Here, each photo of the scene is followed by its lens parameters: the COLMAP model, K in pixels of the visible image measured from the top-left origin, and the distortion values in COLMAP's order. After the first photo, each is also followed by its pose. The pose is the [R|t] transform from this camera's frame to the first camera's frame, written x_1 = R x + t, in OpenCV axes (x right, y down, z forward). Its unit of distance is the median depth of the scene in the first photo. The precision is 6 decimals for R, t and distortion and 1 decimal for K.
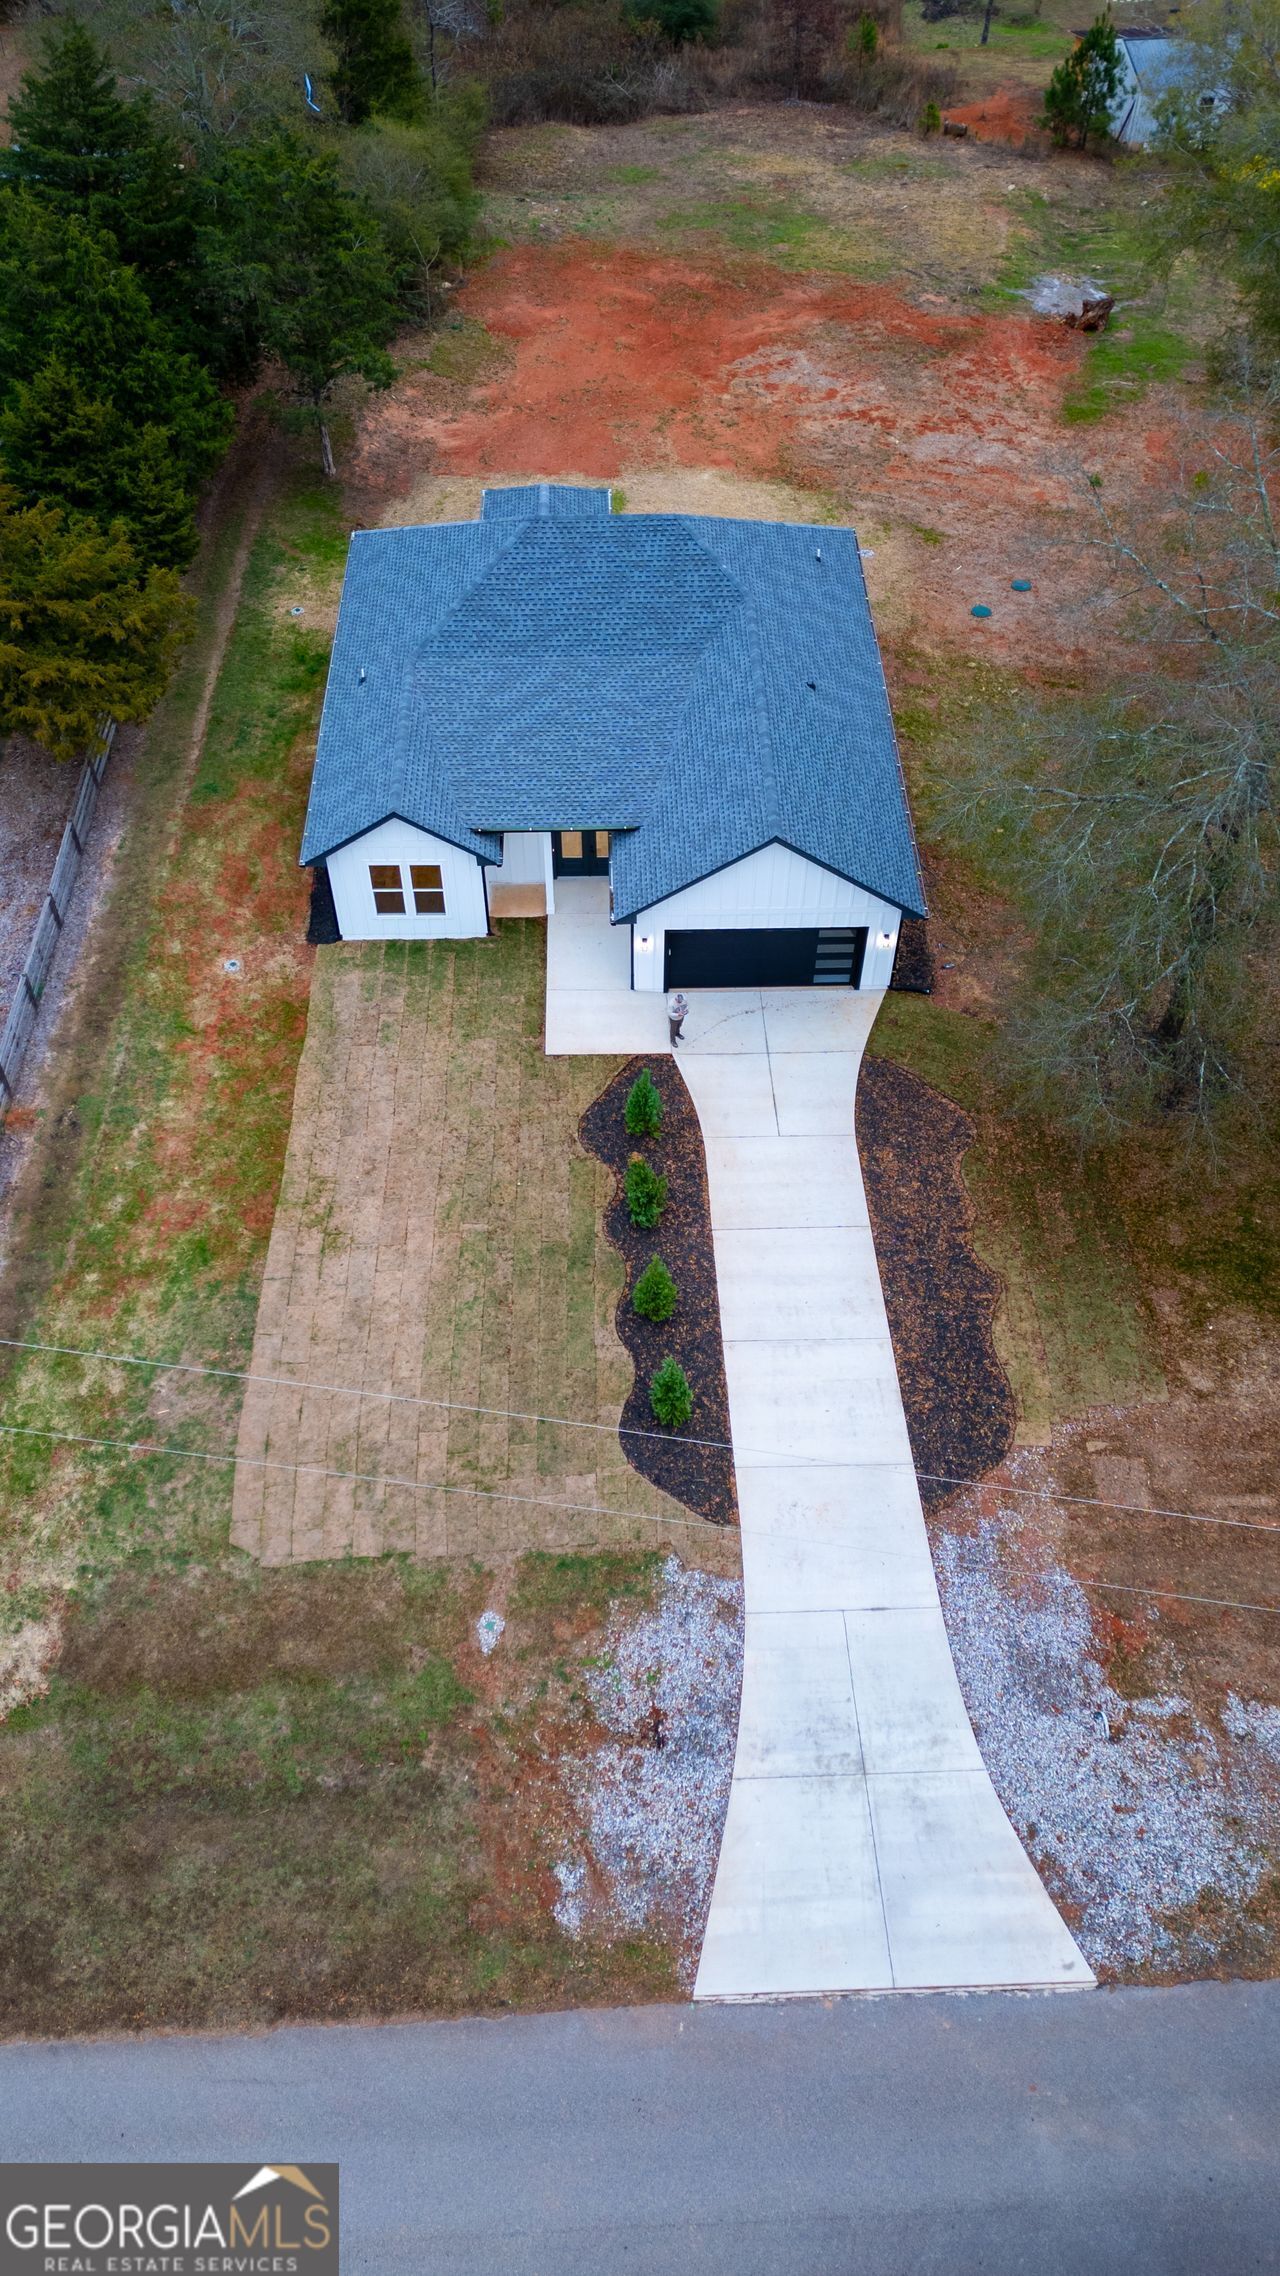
lens RADIAL K [[1616.4, 0, 644.5], [0, 1616.4, 1124.0], [0, 0, 1]] dist [0.070399, -0.006245]
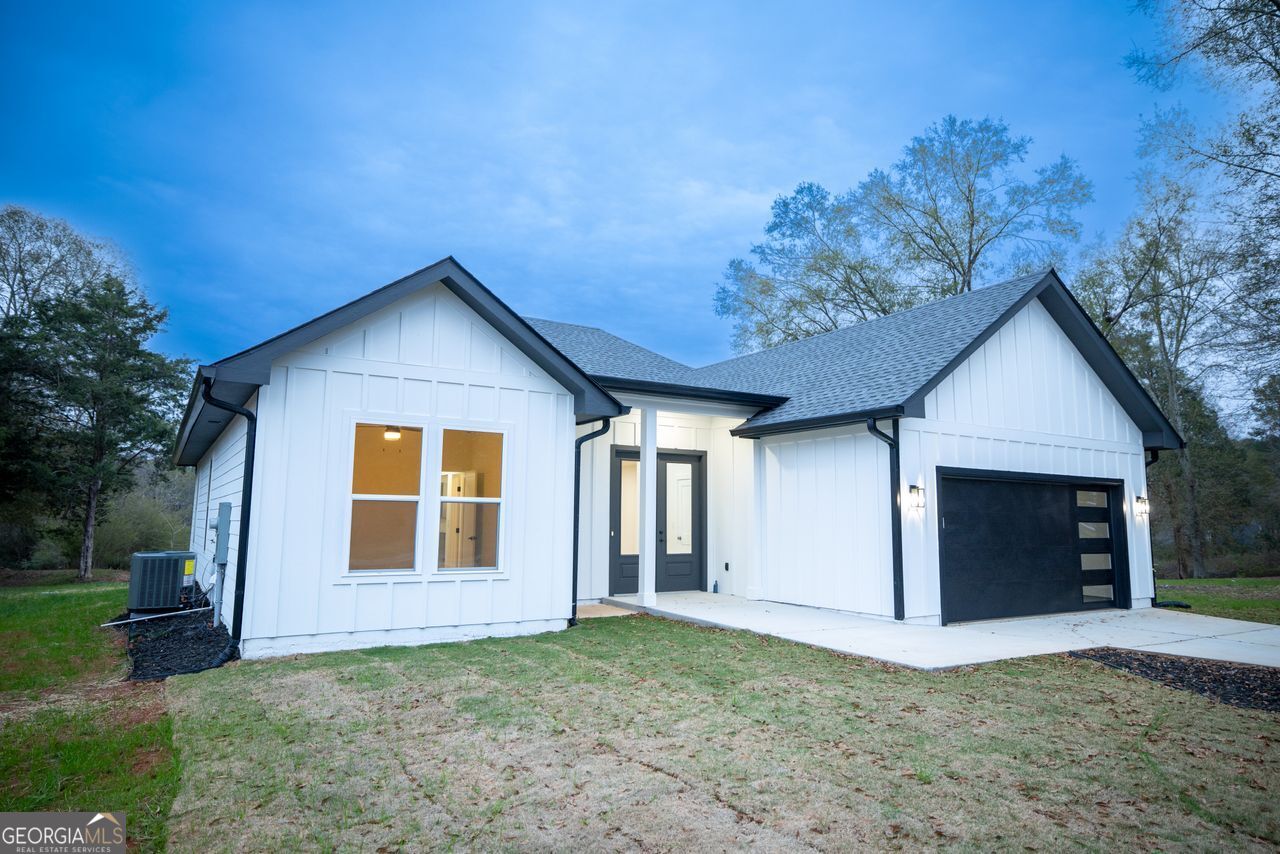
lens RADIAL K [[803.1, 0, 653.6], [0, 803.1, 425.3], [0, 0, 1]] dist [-0.015775, 0.002259]
pose [[0.862344, 0.056552, 0.503154, -0.213724], [0.395116, 0.546251, -0.738575, 0.041857], [-0.316616, 0.835710, 0.448712, 0.881595]]
